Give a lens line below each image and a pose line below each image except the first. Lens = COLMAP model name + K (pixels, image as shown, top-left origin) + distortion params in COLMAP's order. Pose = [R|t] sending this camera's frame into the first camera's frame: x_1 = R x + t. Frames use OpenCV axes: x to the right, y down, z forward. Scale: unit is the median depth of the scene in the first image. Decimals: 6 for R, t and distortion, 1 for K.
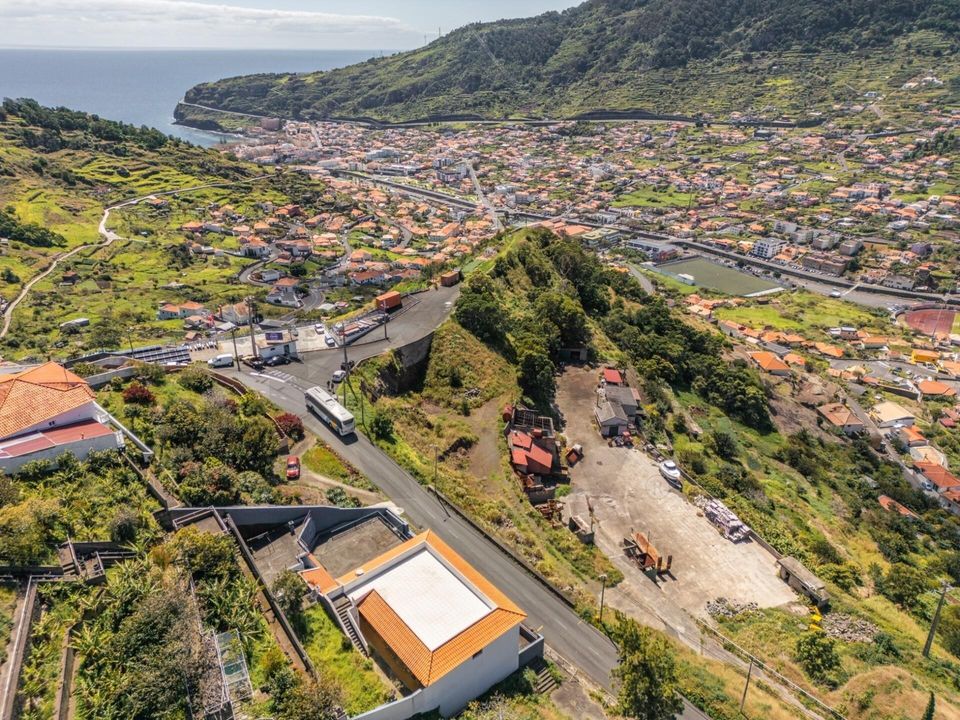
lens RADIAL K [[676.9, 0, 480.7], [0, 676.9, 359.0], [0, 0, 1]] dist [0.059993, -0.030651]
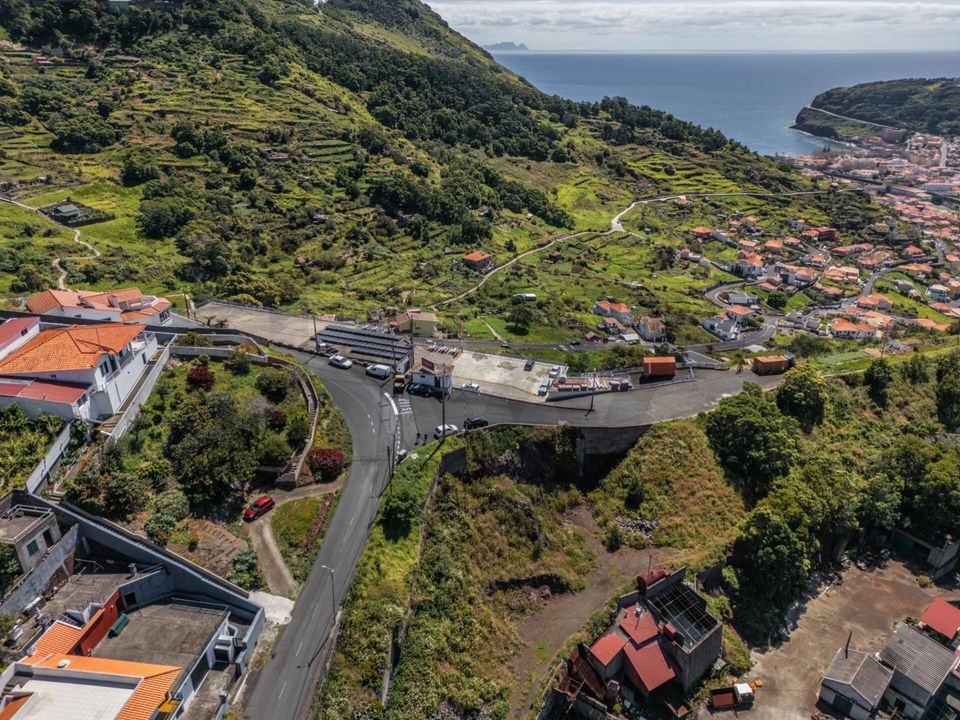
lens RADIAL K [[676.9, 0, 481.3], [0, 676.9, 360.9], [0, 0, 1]] dist [0.059993, -0.030651]
pose [[0.672543, 0.314505, -0.669905, 0.073571], [-0.315657, 0.940642, 0.124710, -0.036472], [0.669363, 0.127588, 0.731898, 0.082599]]
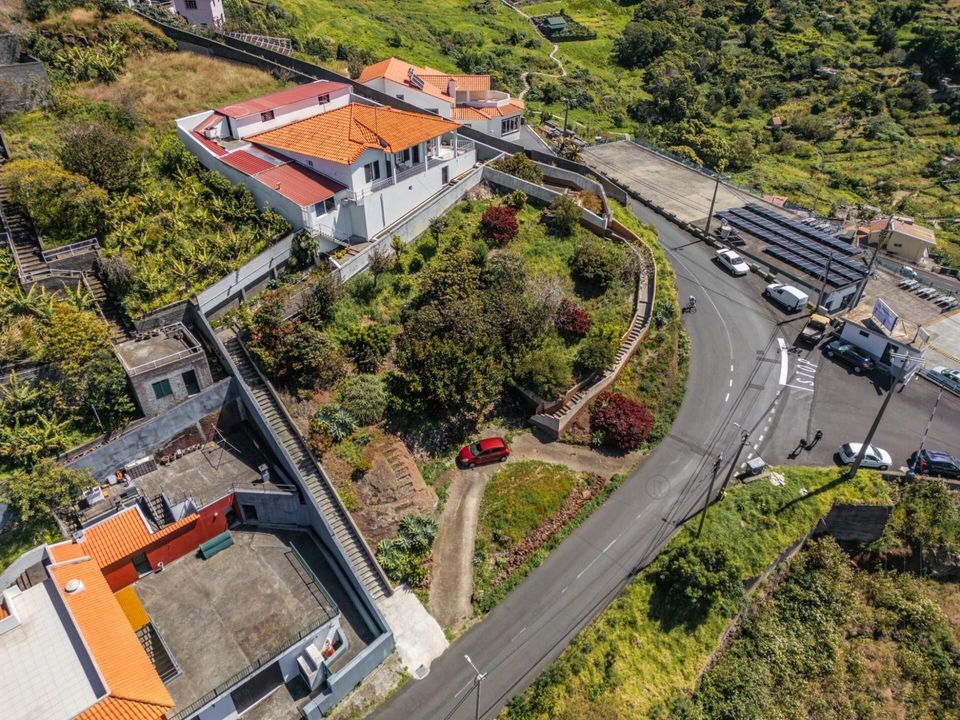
lens RADIAL K [[676.9, 0, 478.3], [0, 676.9, 361.3], [0, 0, 1]] dist [0.059993, -0.030651]
pose [[0.043620, 0.585528, -0.809477, 0.019971], [-0.429210, 0.742646, 0.514058, -0.028683], [0.902151, 0.325013, 0.283708, 0.131083]]
